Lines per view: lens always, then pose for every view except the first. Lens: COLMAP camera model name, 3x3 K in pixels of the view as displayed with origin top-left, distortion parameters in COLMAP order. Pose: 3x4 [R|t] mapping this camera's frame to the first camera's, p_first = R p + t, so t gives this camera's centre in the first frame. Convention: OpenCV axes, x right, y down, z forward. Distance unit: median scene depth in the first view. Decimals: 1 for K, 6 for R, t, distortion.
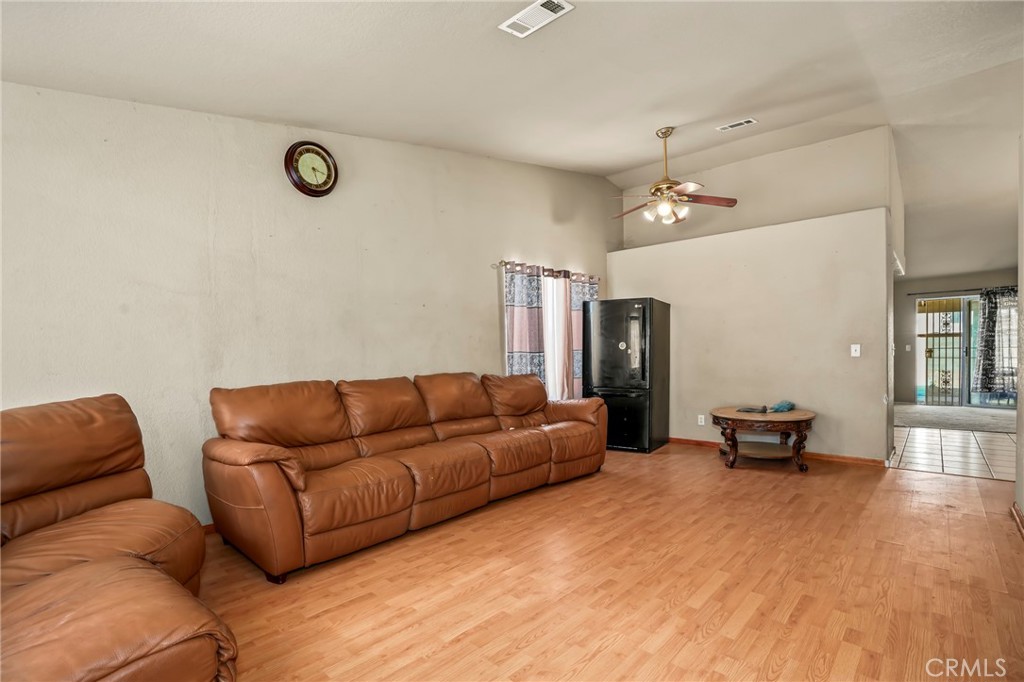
lens RADIAL K [[488.0, 0, 514.2], [0, 488.0, 357.4], [0, 0, 1]] dist [-0.057146, 0.035353]
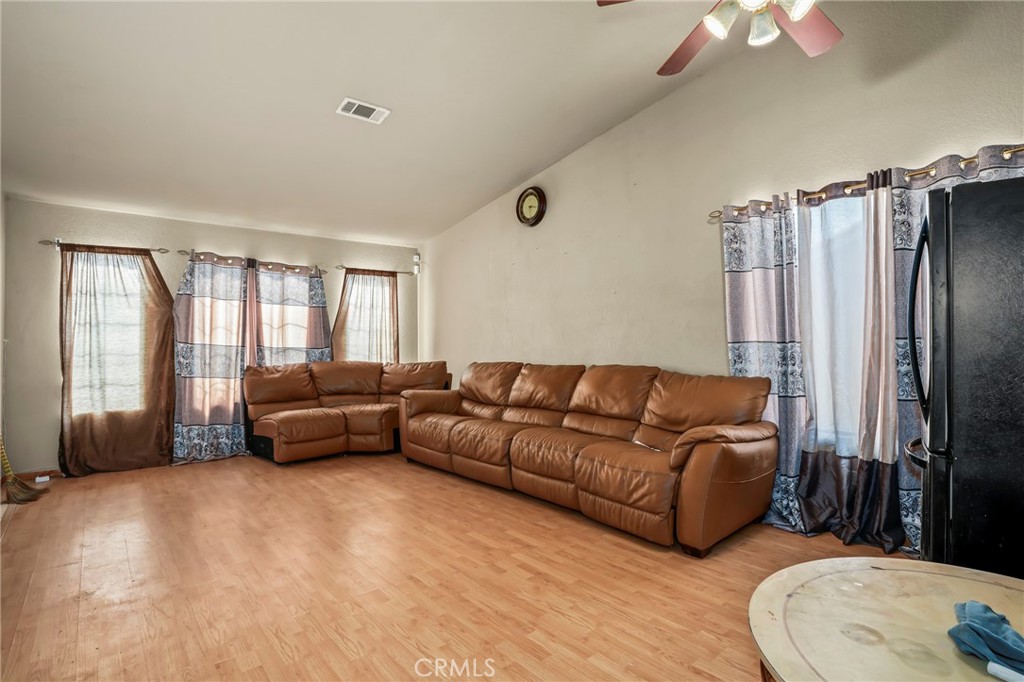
lens RADIAL K [[503.6, 0, 512.0], [0, 503.6, 341.0], [0, 0, 1]] dist [-0.098130, 0.040618]
pose [[-0.117897, 0.011490, -0.992959, 0.955570], [-0.001088, 0.999931, 0.011700, -0.028785], [0.993025, 0.002460, -0.117876, 1.071964]]
